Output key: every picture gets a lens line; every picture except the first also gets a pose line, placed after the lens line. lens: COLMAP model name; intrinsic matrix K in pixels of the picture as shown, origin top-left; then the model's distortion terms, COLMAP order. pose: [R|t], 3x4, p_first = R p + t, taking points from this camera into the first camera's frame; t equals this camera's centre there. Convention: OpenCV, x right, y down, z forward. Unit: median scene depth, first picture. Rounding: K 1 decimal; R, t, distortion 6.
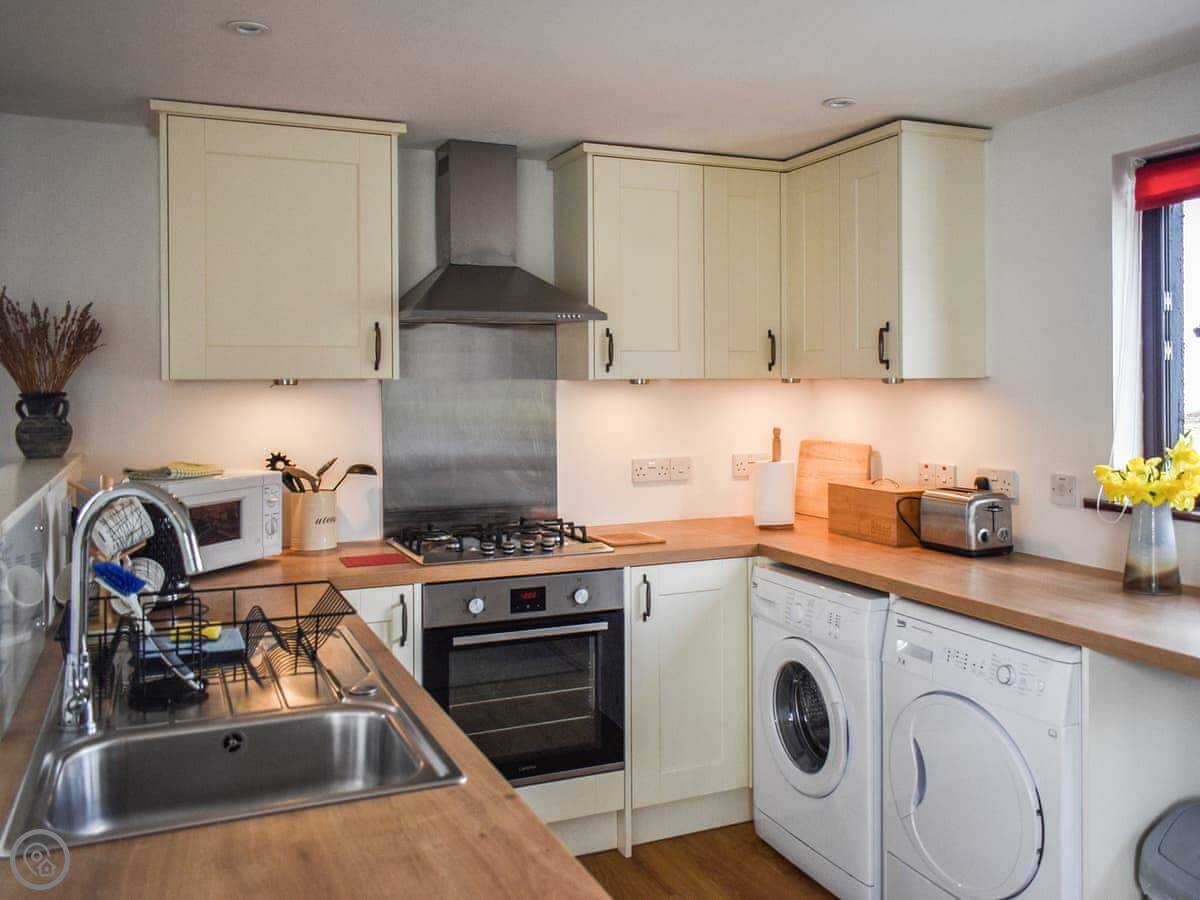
lens RADIAL K [[1014.0, 0, 600.0], [0, 1014.0, 450.0], [0, 0, 1]] dist [-0.010348, -0.003016]
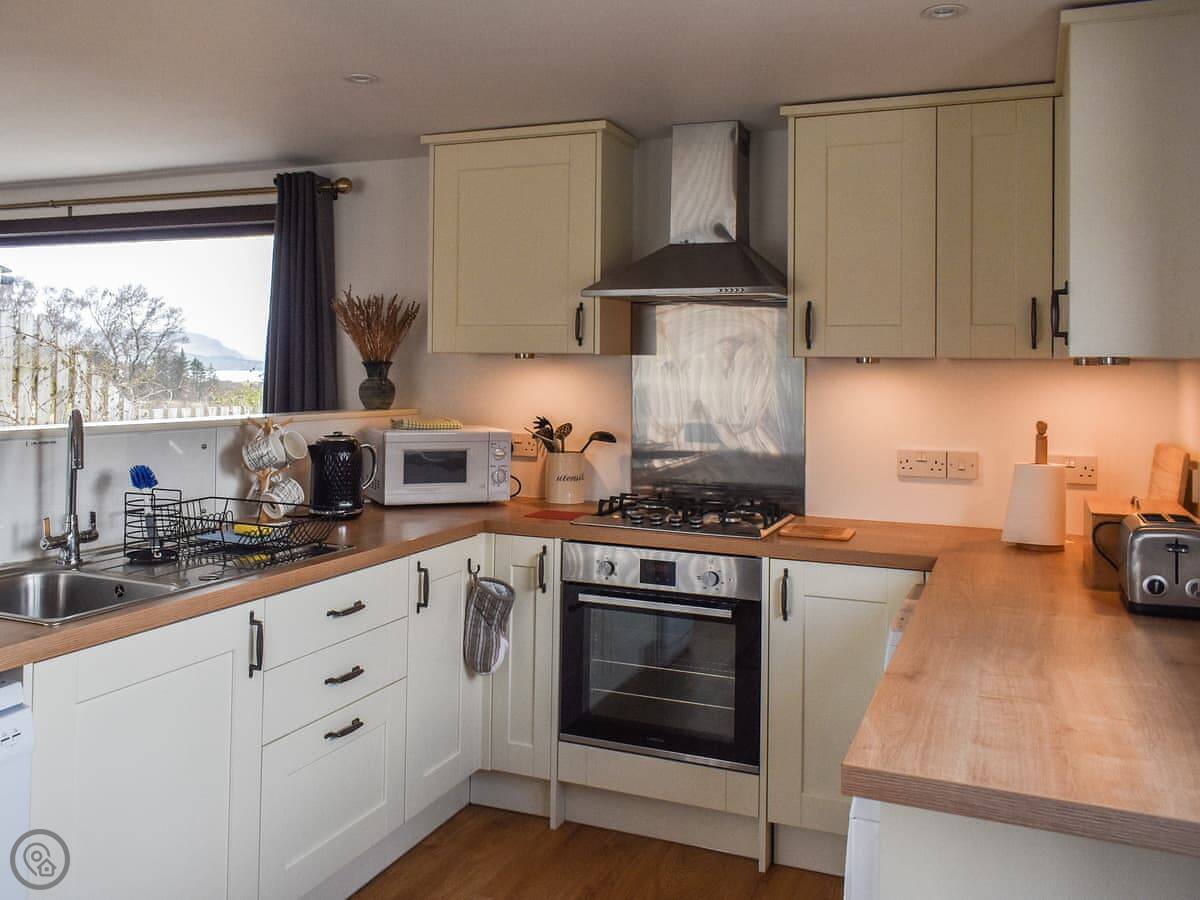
lens RADIAL K [[1022.0, 0, 599.6], [0, 1022.0, 422.4], [0, 0, 1]] dist [0.002048, -0.002885]
pose [[0.695959, 0.053519, -0.716084, 0.583993], [-0.066538, 0.997735, 0.009901, -0.007059], [0.714992, 0.040756, 0.697943, 0.231243]]
